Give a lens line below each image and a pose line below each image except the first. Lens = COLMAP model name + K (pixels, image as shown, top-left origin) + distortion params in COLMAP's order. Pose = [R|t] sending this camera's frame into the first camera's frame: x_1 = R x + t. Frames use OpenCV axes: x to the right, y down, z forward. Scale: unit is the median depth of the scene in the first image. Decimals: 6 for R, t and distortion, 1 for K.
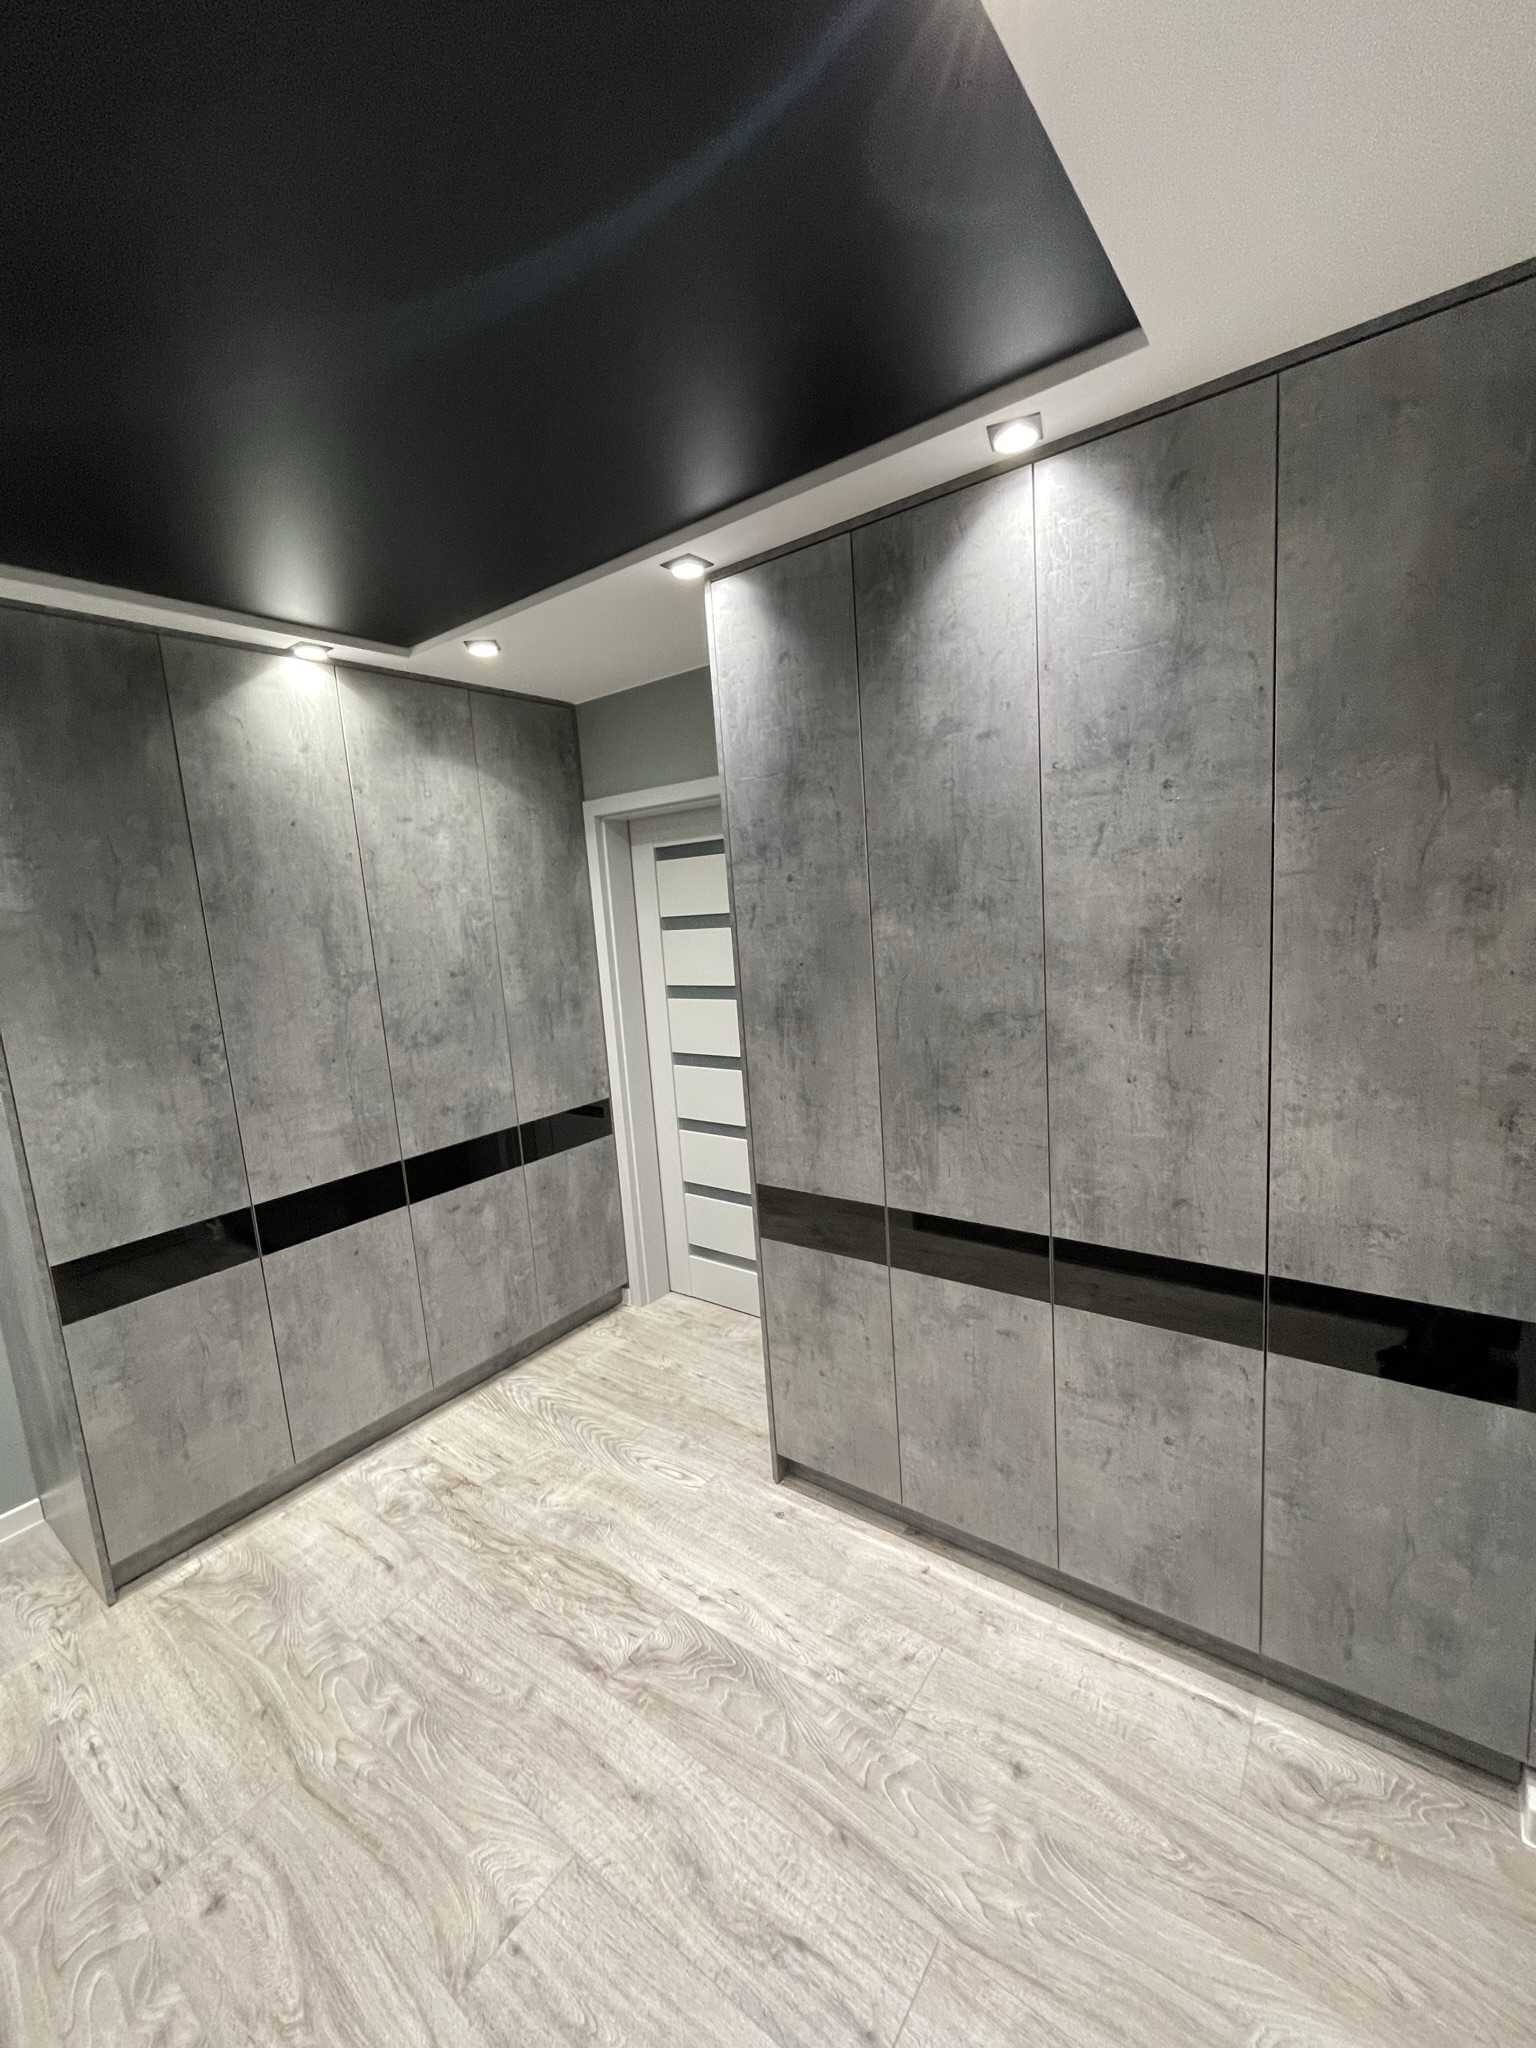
lens RADIAL K [[832.4, 0, 770.7], [0, 832.4, 1020.5], [0, 0, 1]] dist [-0.001474, -0.001285]
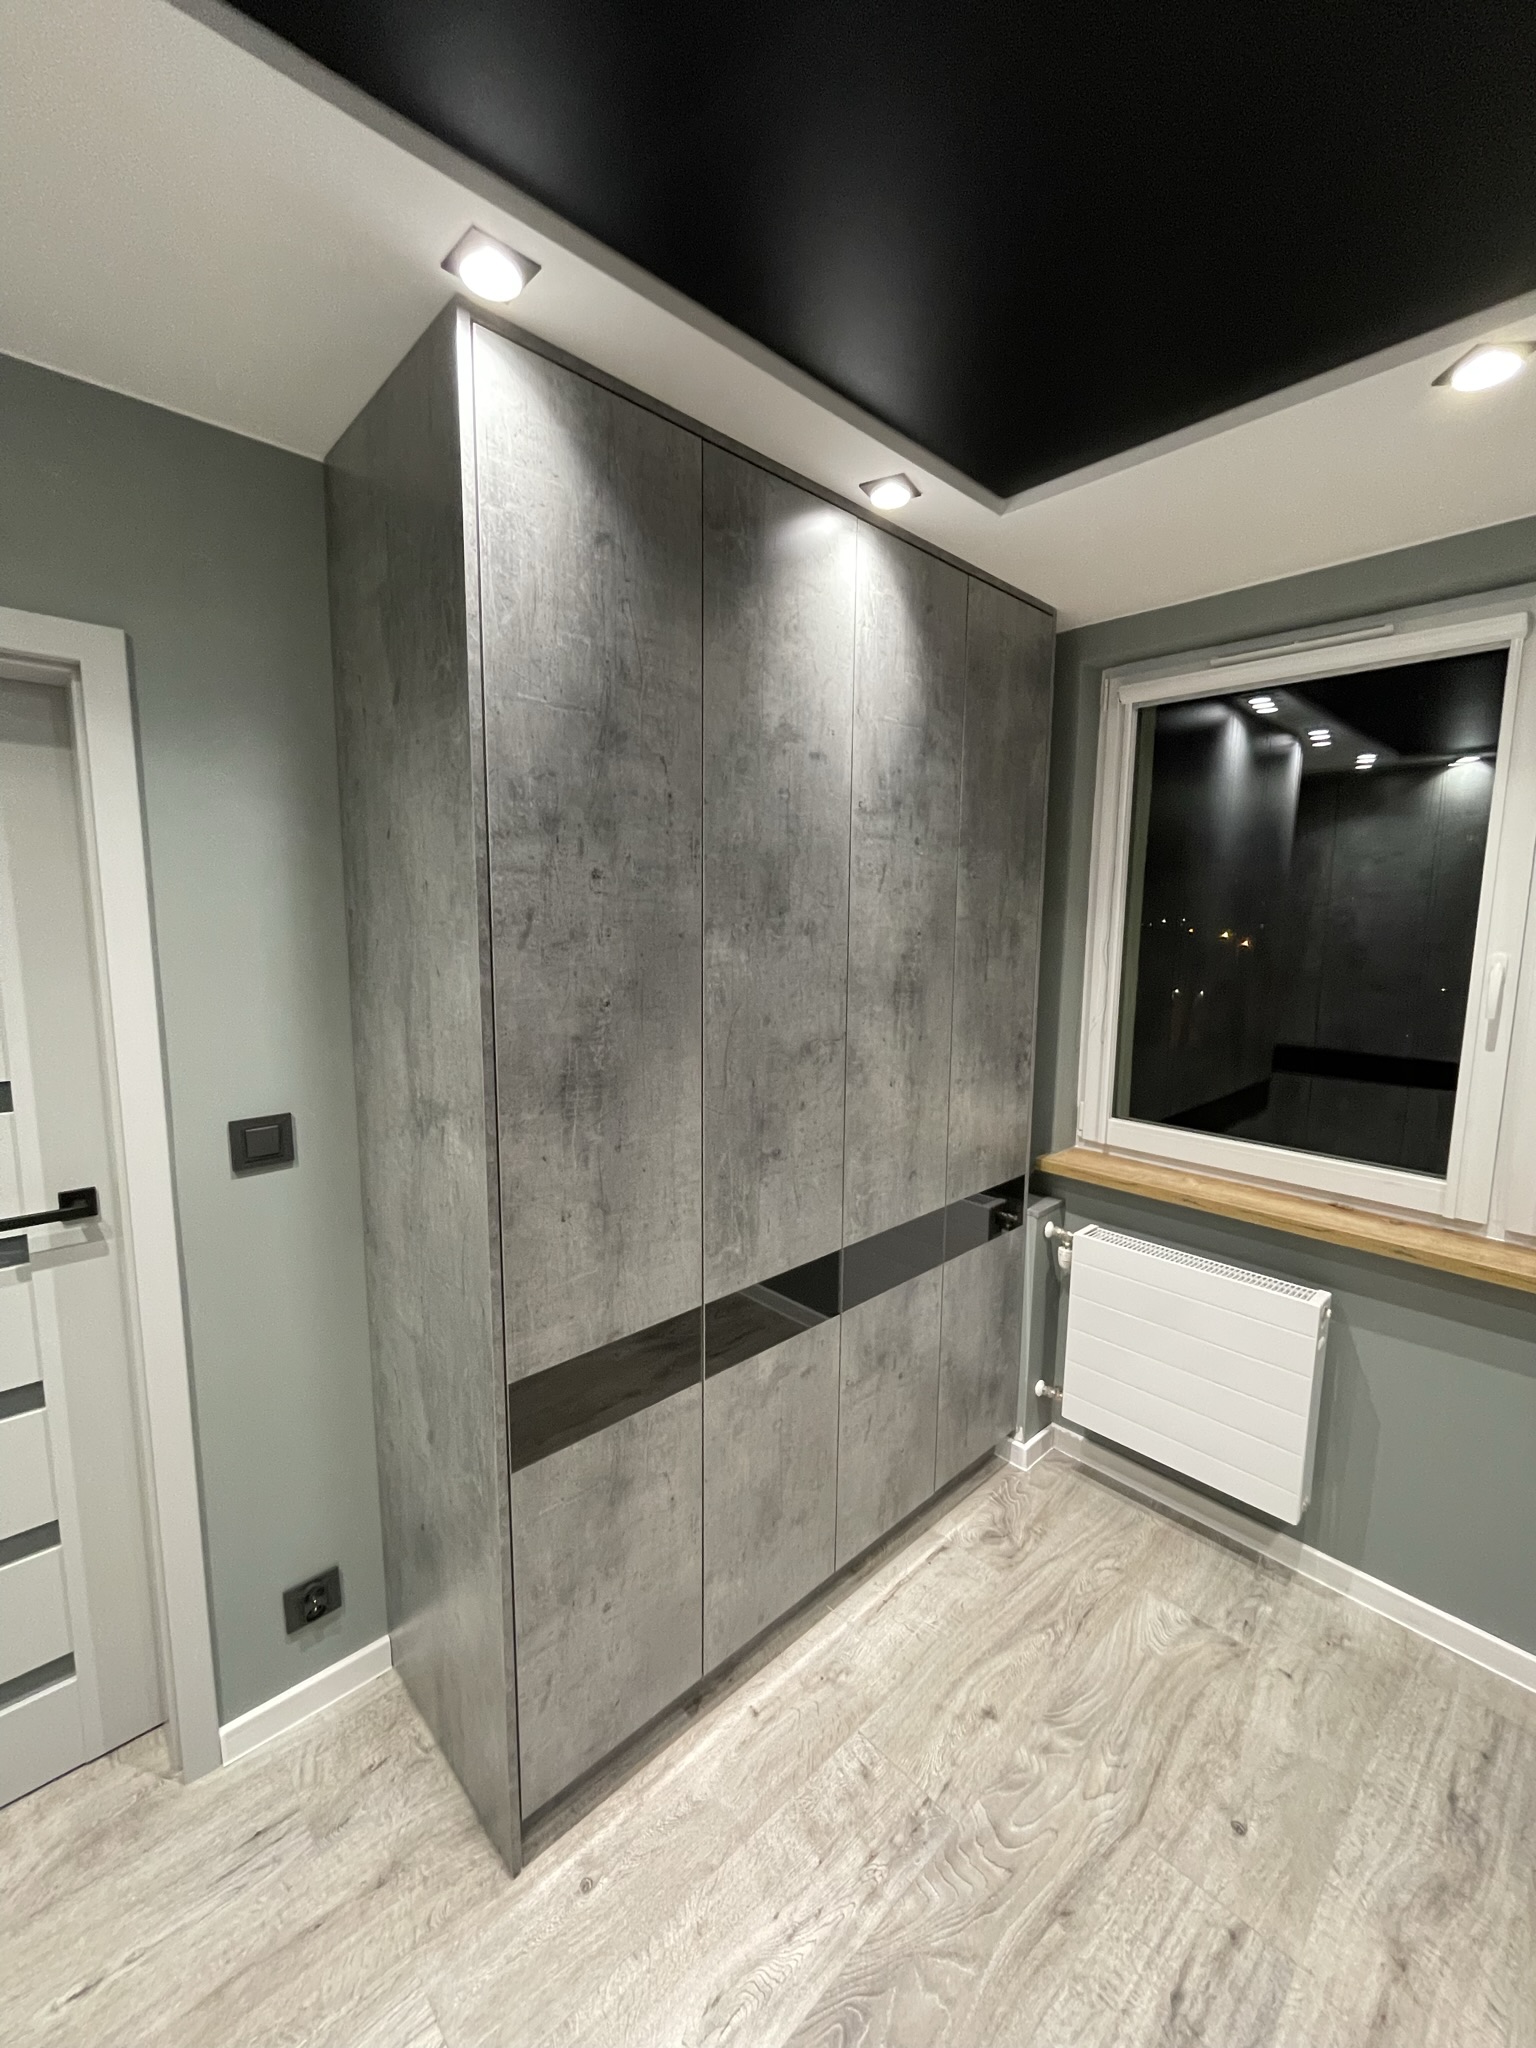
lens RADIAL K [[832.4, 0, 770.7], [0, 832.4, 1020.5], [0, 0, 1]] dist [-0.001474, -0.001285]
pose [[0.171455, -0.054792, 0.983667, -0.577514], [0.116405, 0.992585, 0.034999, -0.060376], [-0.978291, 0.108503, 0.176562, 0.727882]]
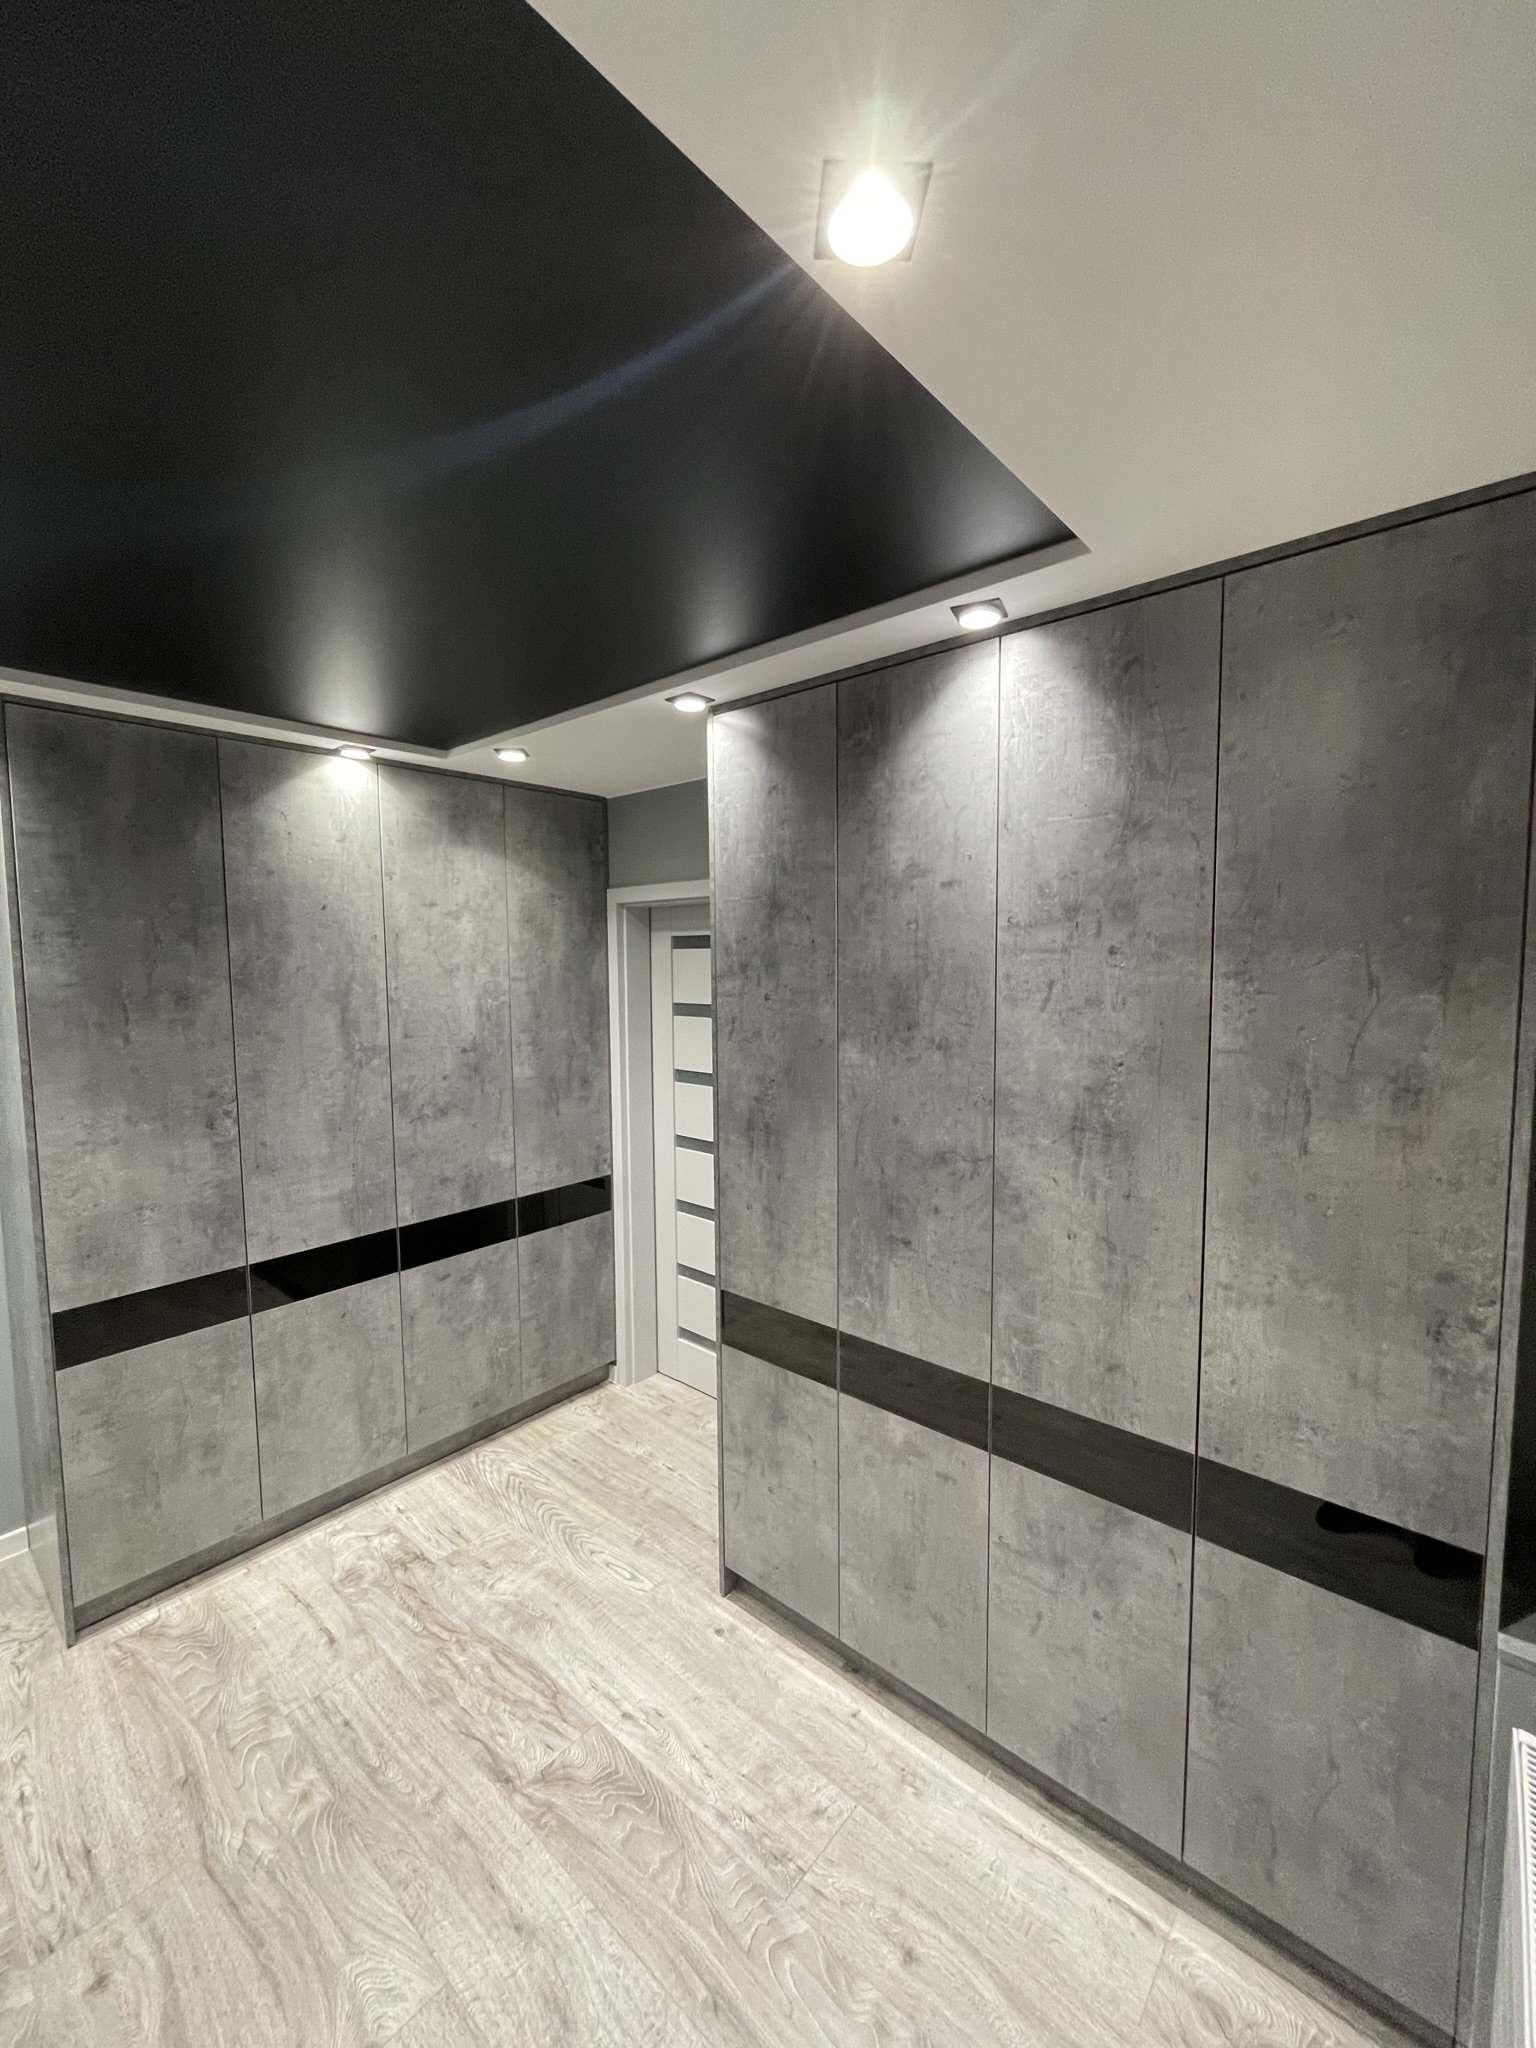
lens RADIAL K [[832.4, 0, 770.7], [0, 832.4, 1020.5], [0, 0, 1]] dist [-0.001474, -0.001285]
pose [[0.995077, 0.067557, -0.072513, 0.099658], [-0.071985, 0.995582, -0.060292, -0.076351], [0.068120, 0.065215, 0.995543, -0.024805]]
